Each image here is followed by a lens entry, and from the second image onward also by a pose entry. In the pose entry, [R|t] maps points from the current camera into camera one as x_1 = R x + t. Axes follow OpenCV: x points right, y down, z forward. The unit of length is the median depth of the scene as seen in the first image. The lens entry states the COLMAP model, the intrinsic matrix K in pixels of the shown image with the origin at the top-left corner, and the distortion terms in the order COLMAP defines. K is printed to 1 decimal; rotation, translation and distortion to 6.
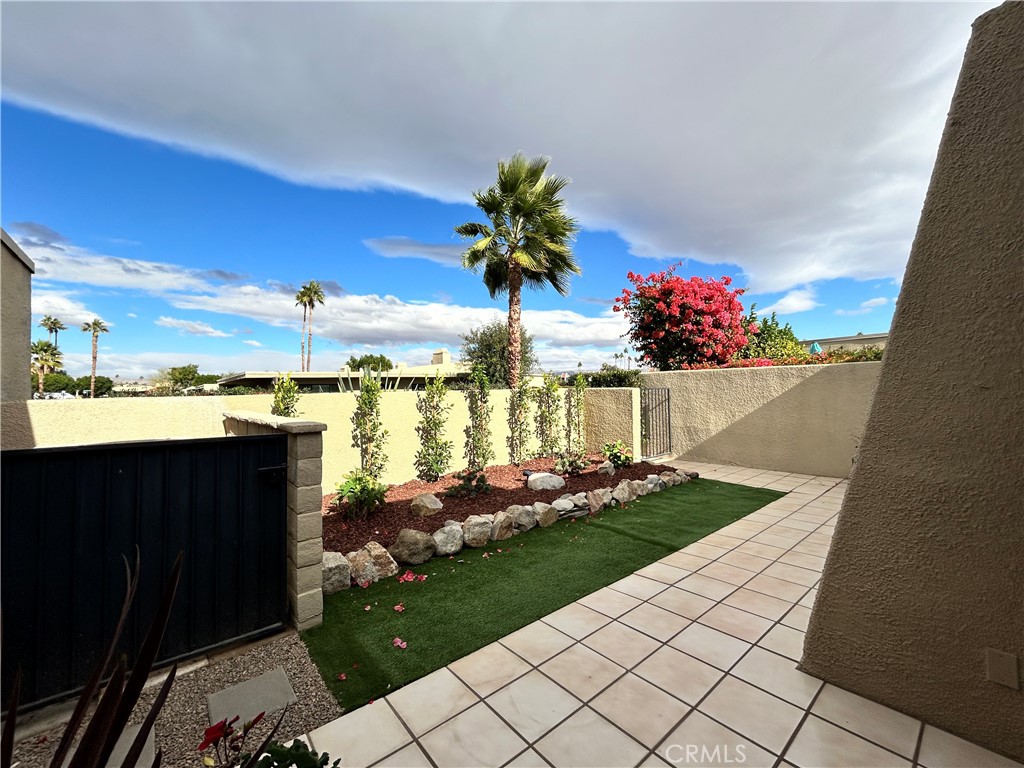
lens RADIAL K [[416.1, 0, 510.3], [0, 416.1, 385.5], [0, 0, 1]] dist [-0.004002, 0.000702]
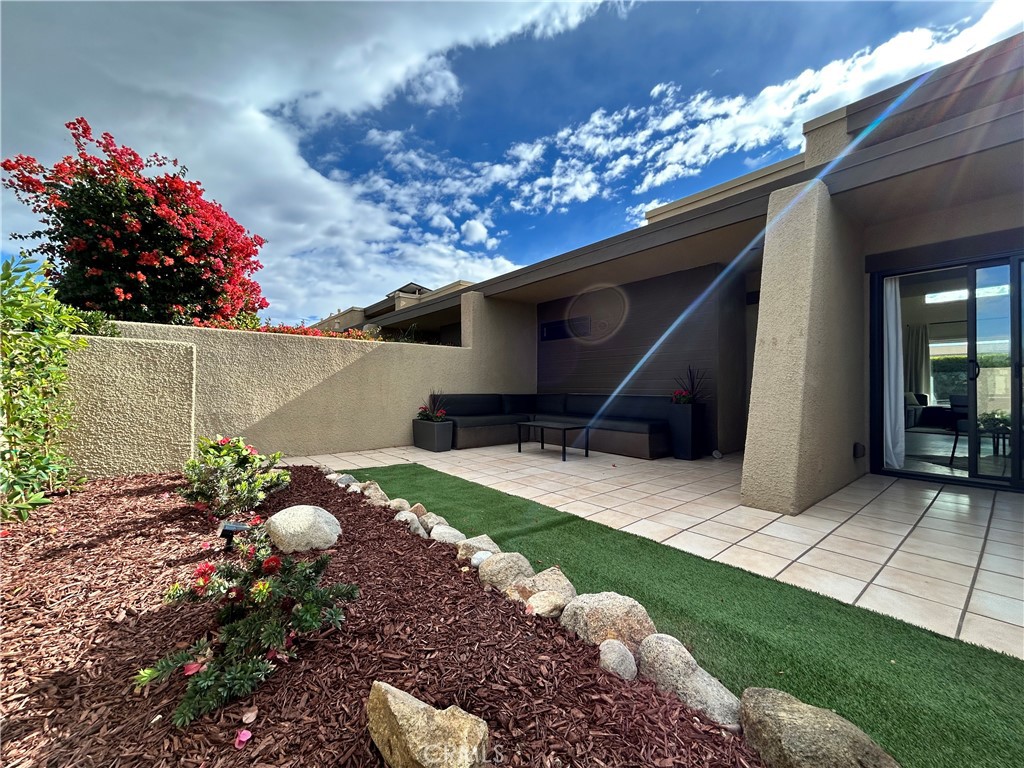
lens RADIAL K [[416.1, 0, 510.3], [0, 416.1, 385.5], [0, 0, 1]] dist [-0.004002, 0.000702]
pose [[0.018423, 0.025036, 0.999517, -0.400656], [-0.014893, 0.999582, -0.024763, 0.114934], [-0.999719, -0.014429, 0.018788, 0.926110]]
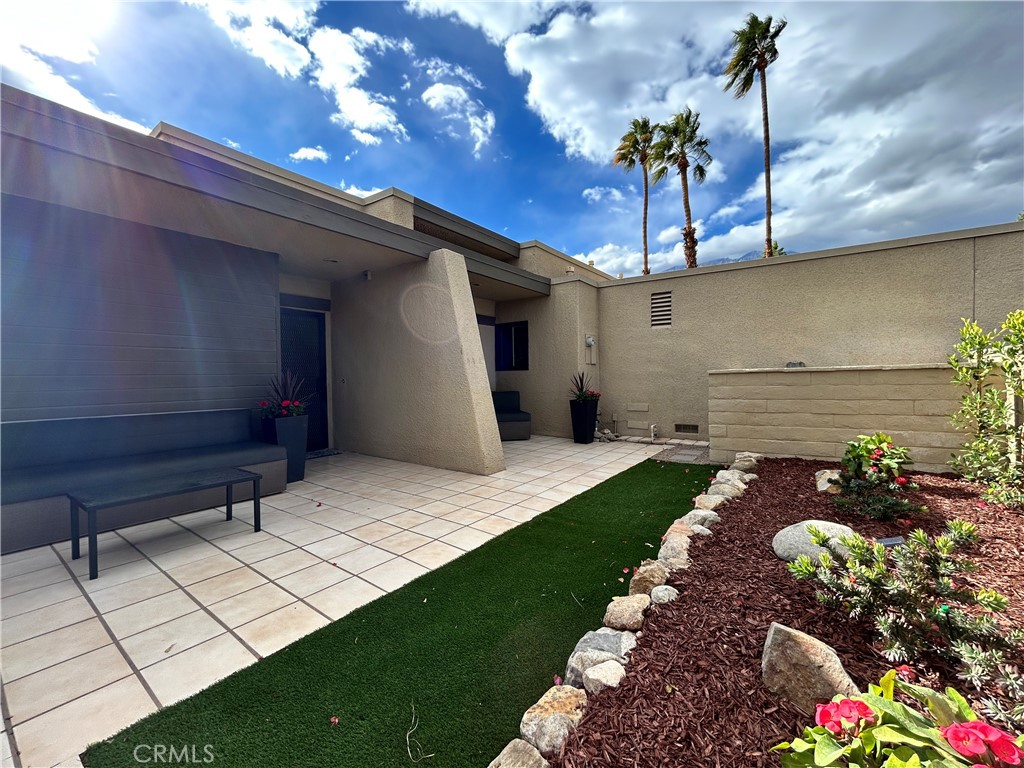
lens RADIAL K [[416.1, 0, 510.3], [0, 416.1, 385.5], [0, 0, 1]] dist [-0.004002, 0.000702]
pose [[-0.968679, 0.038852, -0.245257, 0.579792], [0.036049, 0.999223, 0.015911, 0.056676], [0.245685, 0.006572, -0.969328, 1.590697]]
